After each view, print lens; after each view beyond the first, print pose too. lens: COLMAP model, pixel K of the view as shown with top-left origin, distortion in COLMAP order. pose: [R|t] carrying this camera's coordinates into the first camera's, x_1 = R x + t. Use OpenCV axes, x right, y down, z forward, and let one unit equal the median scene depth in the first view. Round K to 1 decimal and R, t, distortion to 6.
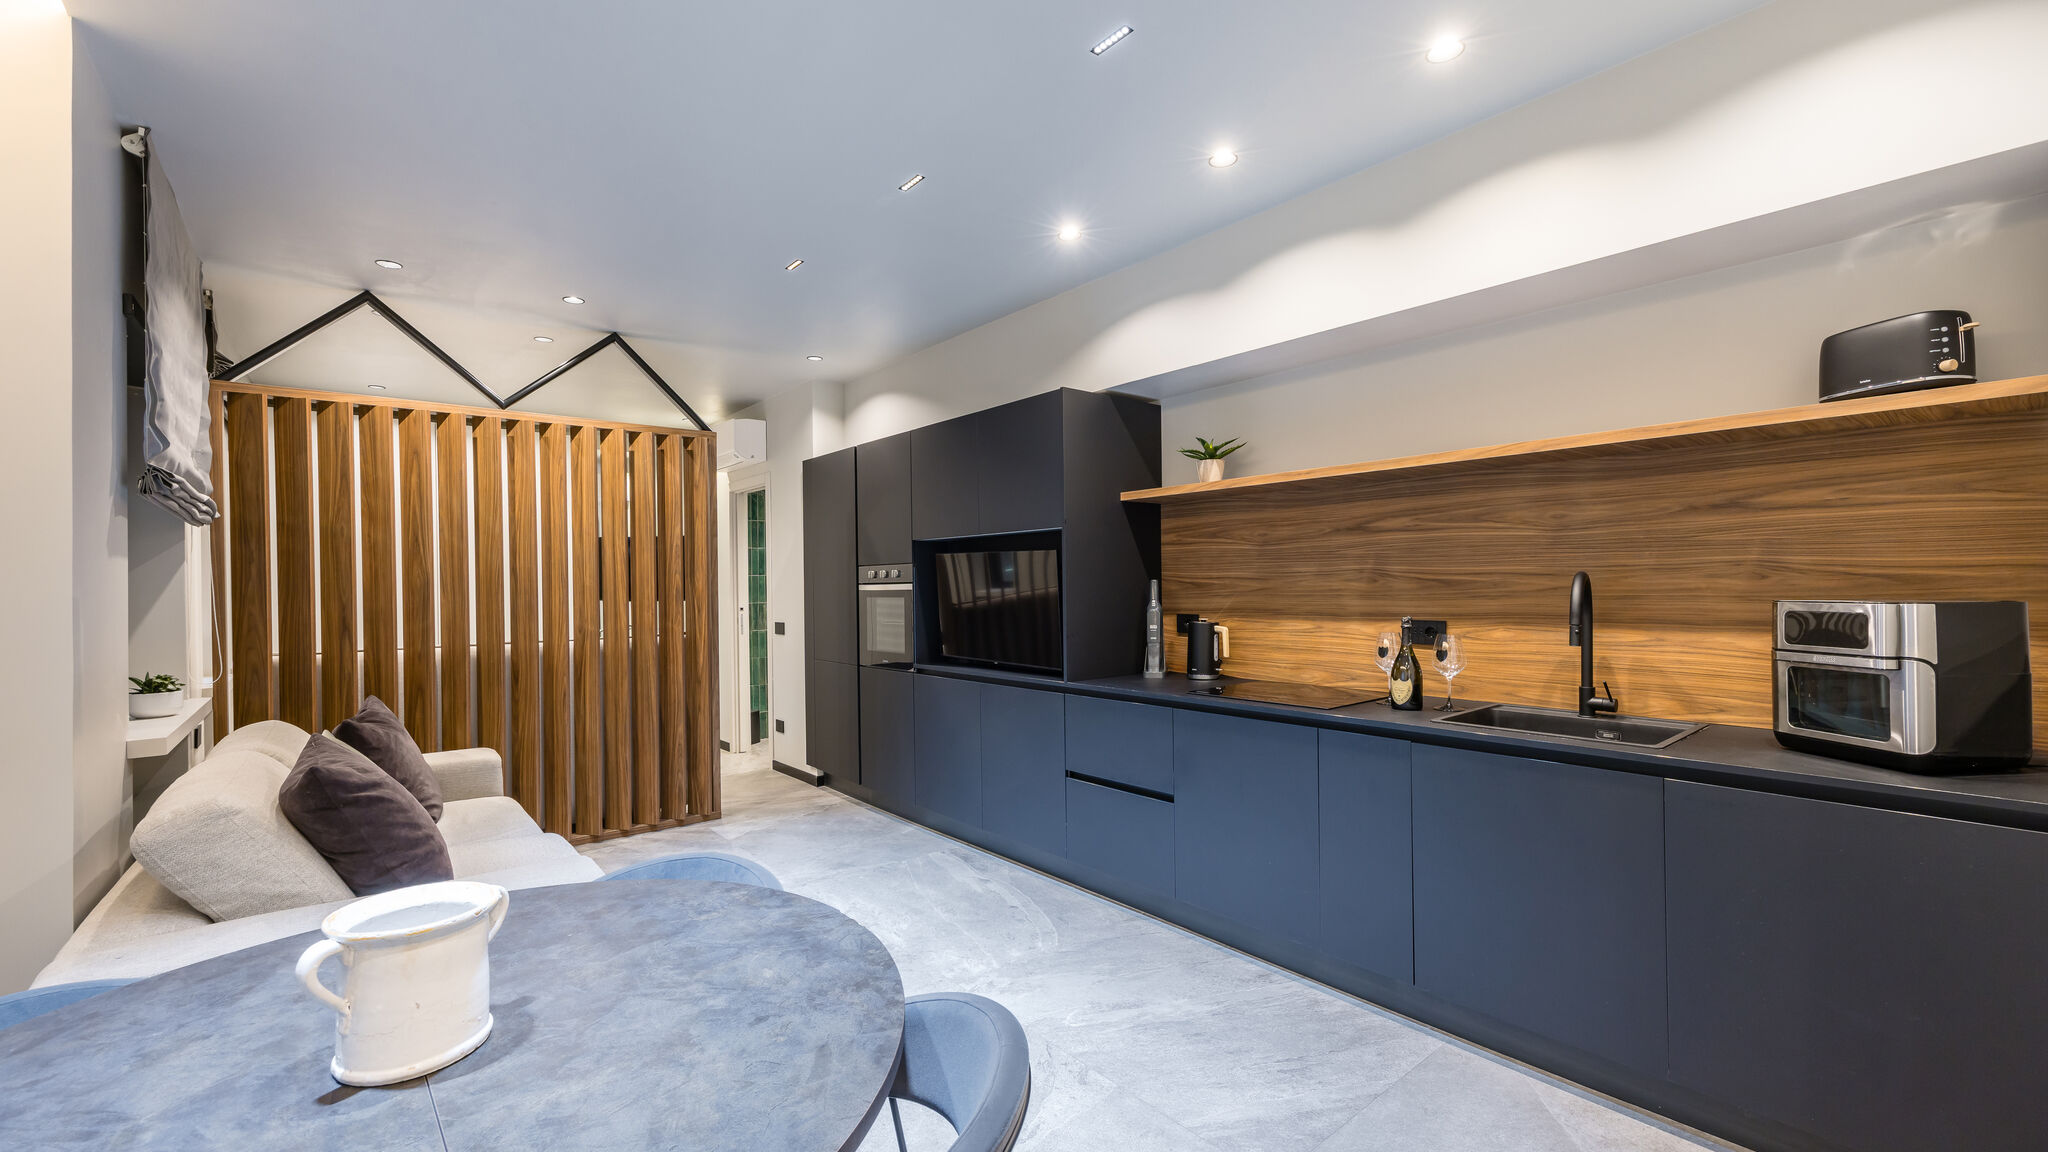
lens RADIAL K [[832.6, 0, 1025.0], [0, 832.6, 587.3], [0, 0, 1]] dist [0.010111, -0.002458]
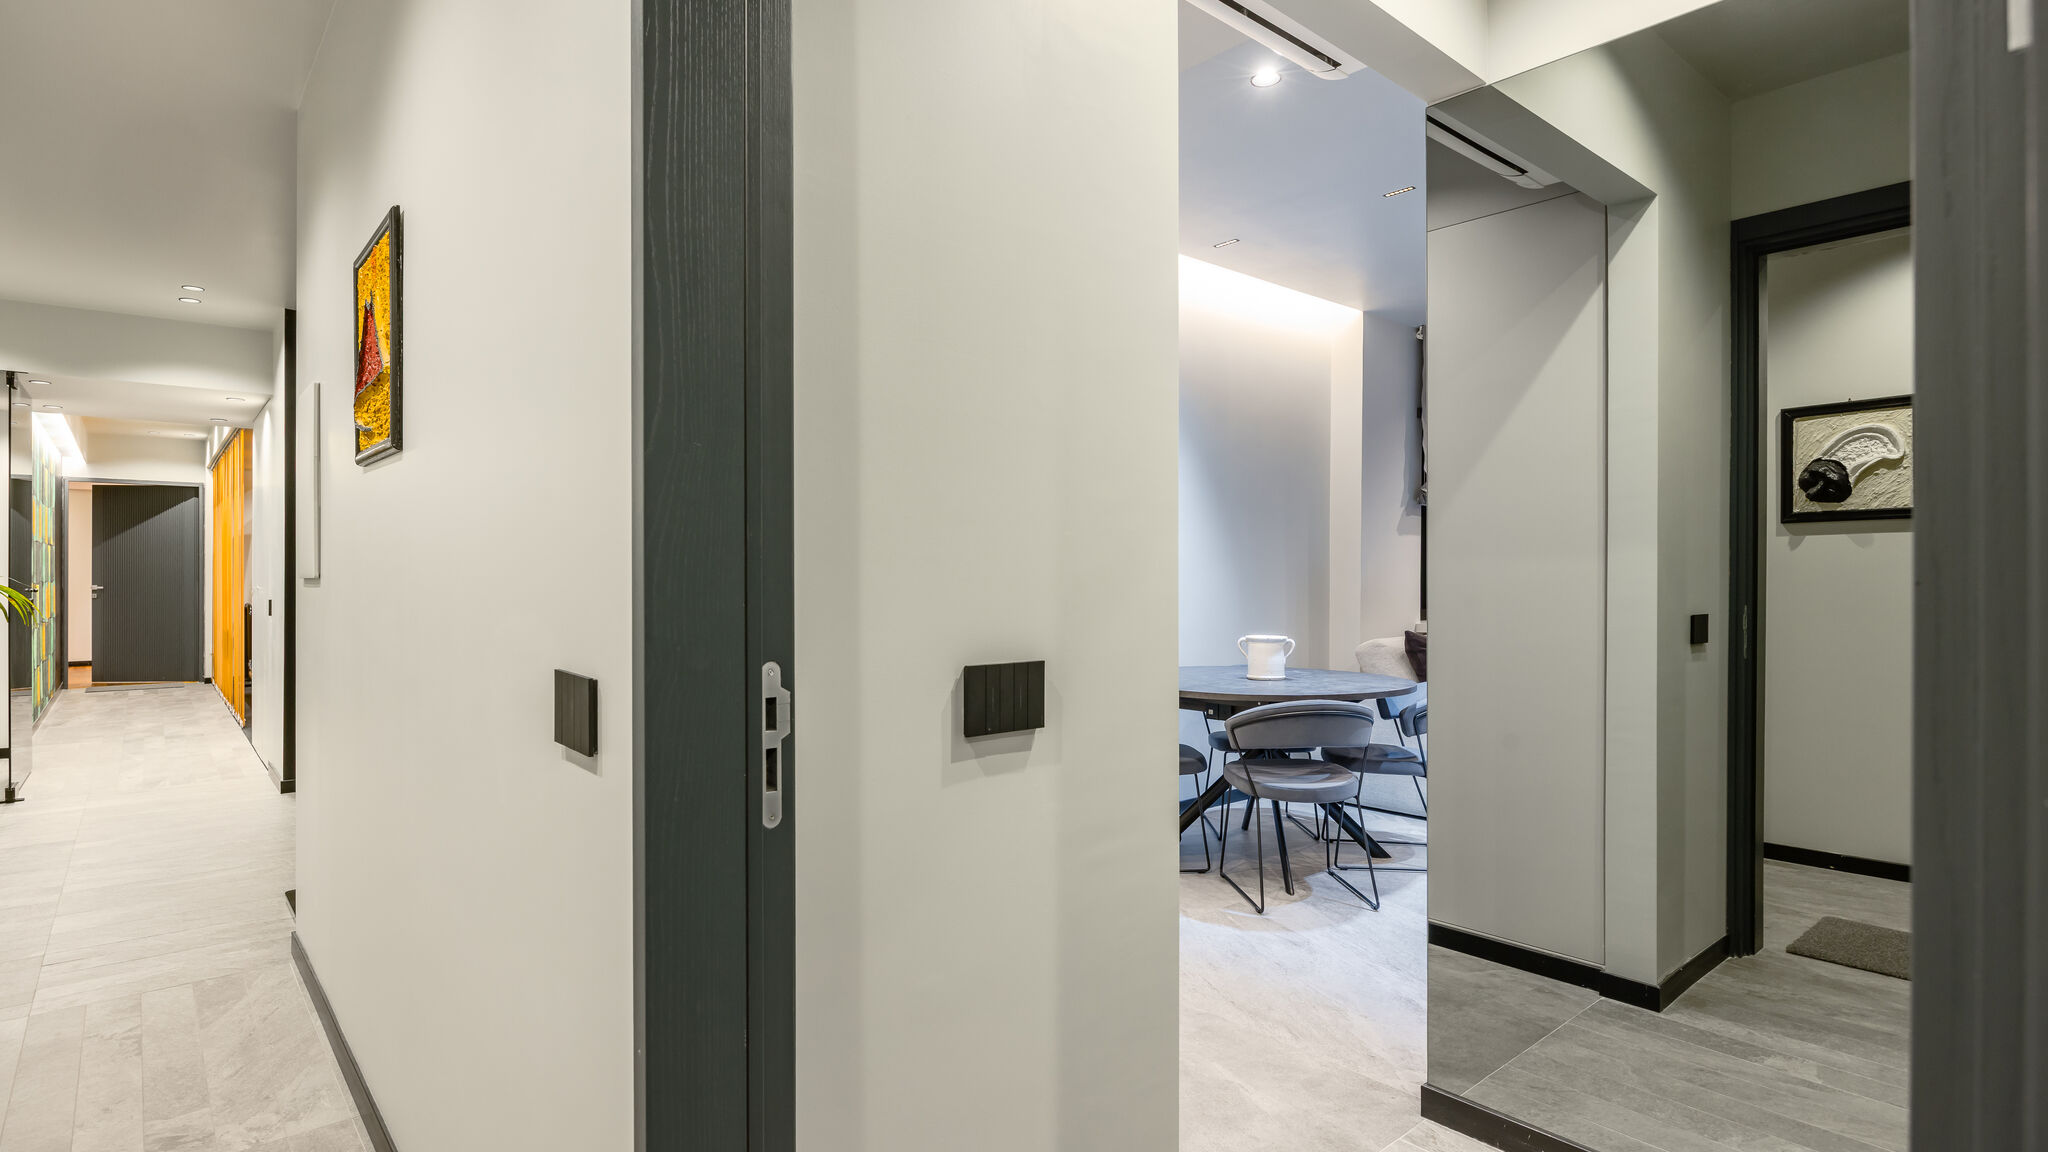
lens RADIAL K [[1029.3, 0, 1028.8], [0, 1029.3, 580.7], [0, 0, 1]] dist [-0.004483, 0.000367]
pose [[0.026976, 0.014081, -0.999537, 1.005741], [-0.000979, 0.999901, 0.014060, 0.028863], [0.999636, 0.000600, 0.026987, -0.018595]]
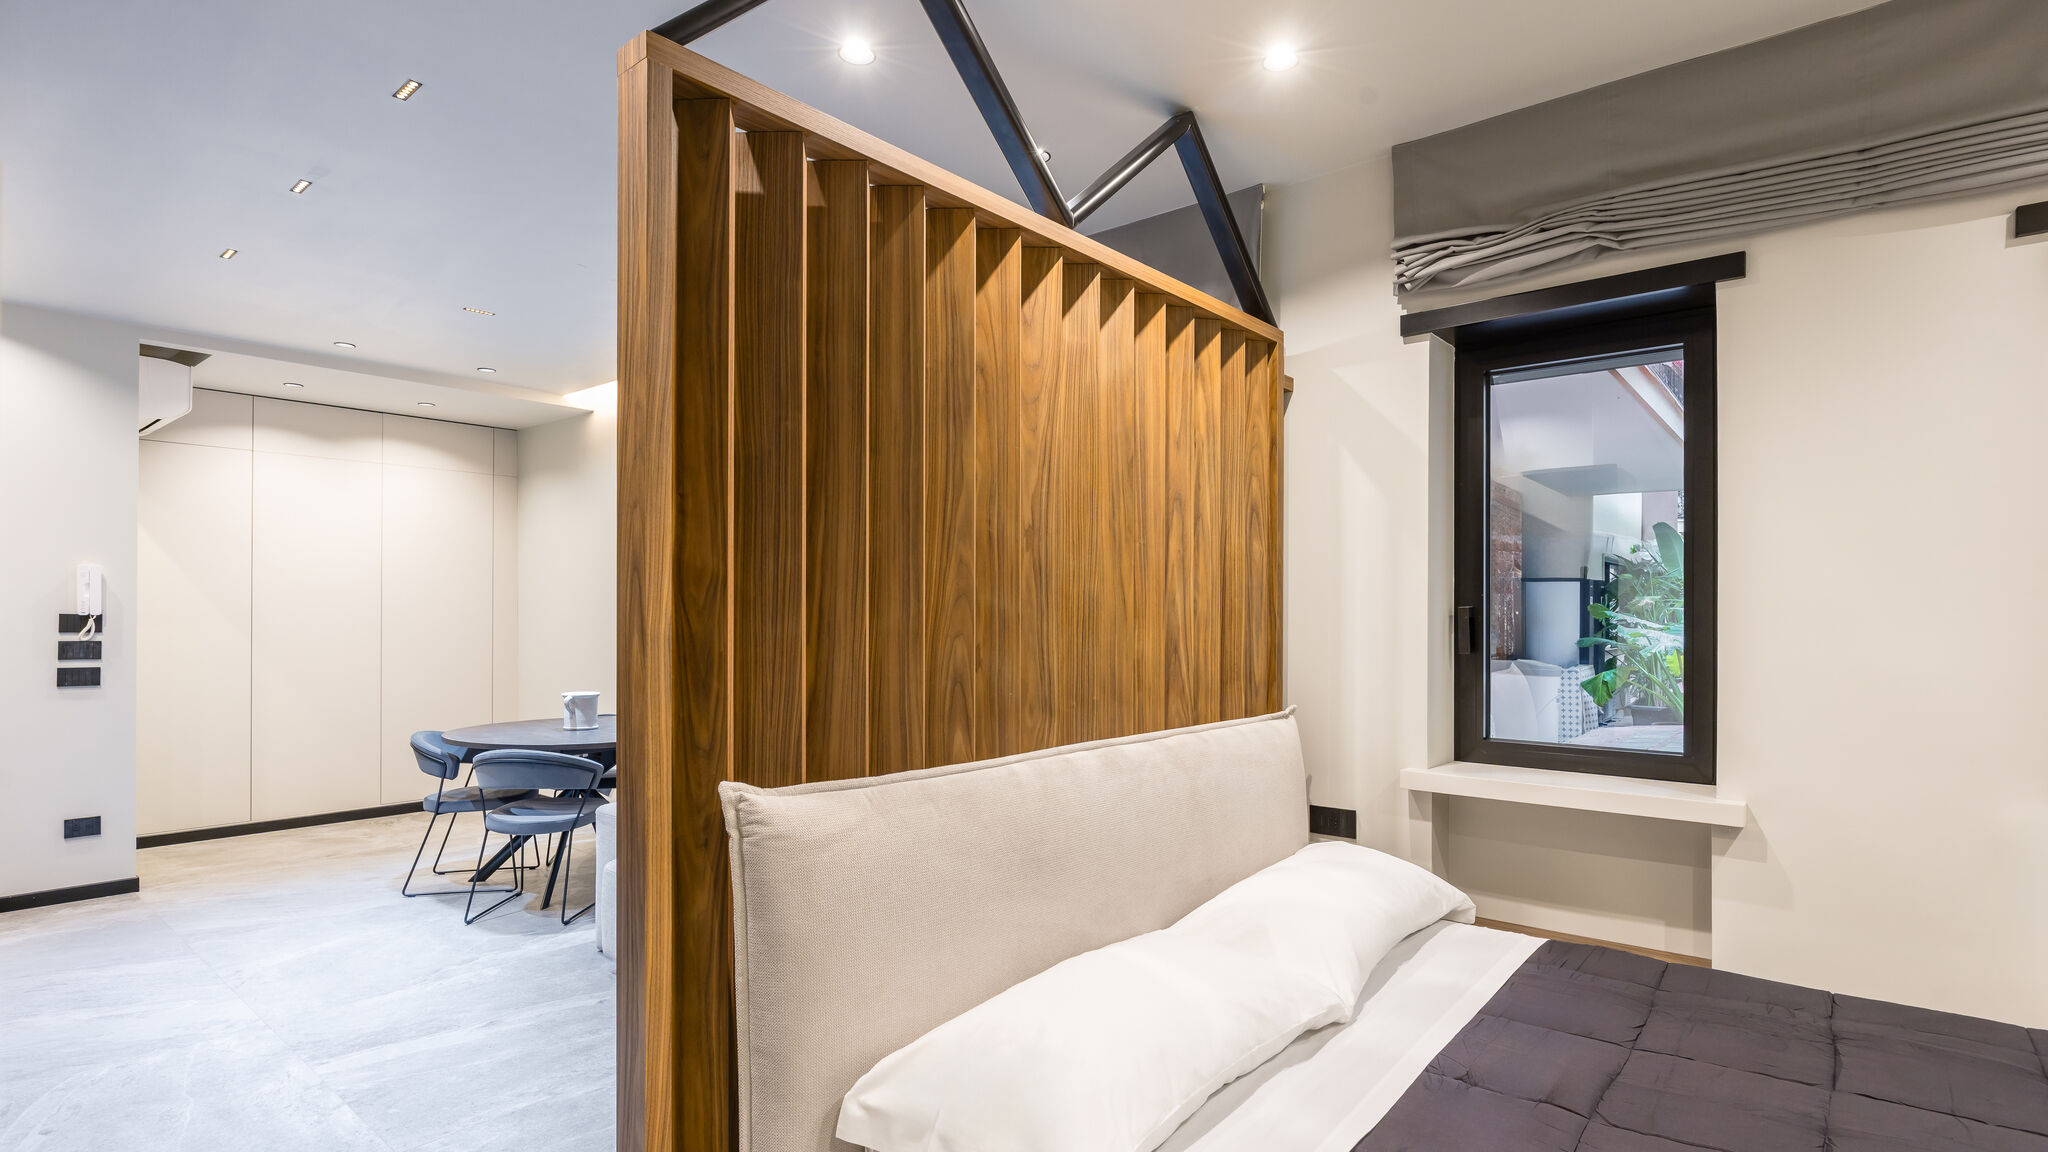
lens RADIAL K [[989.5, 0, 1026.2], [0, 989.5, 612.1], [0, 0, 1]] dist [0.001961, -0.003455]
pose [[-0.983755, 0.009185, -0.179279, -0.594794], [0.007900, 0.999938, 0.007878, -0.009795], [0.179340, 0.006334, -0.983767, 1.811012]]
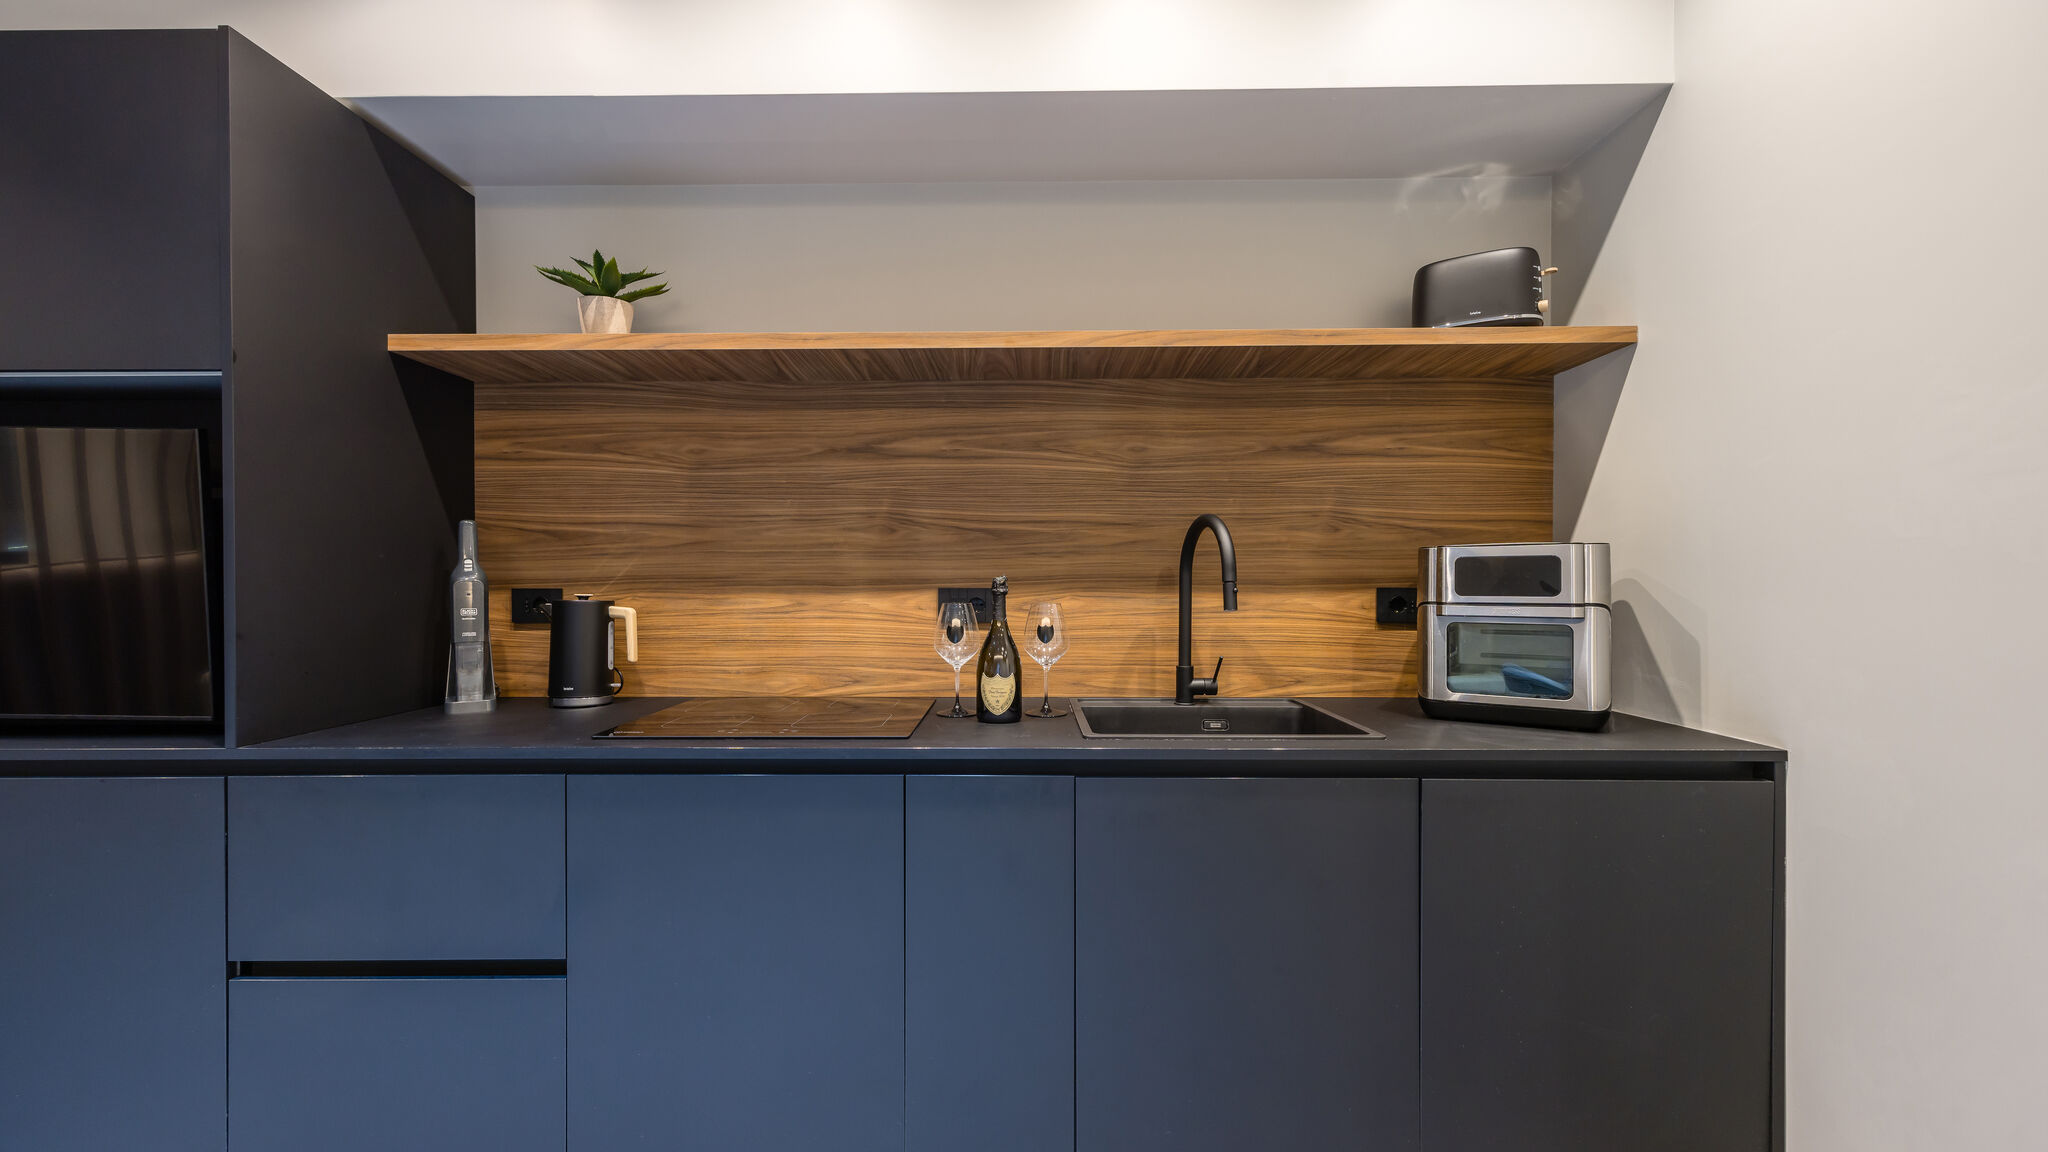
lens RADIAL K [[832.6, 0, 1022.7], [0, 832.6, 581.9], [0, 0, 1]] dist [0.010111, -0.002458]
pose [[0.650723, 0.011212, 0.759232, -0.012930], [-0.003221, 0.999923, -0.012006, 0.036530], [-0.759308, 0.005367, 0.650709, 0.440874]]
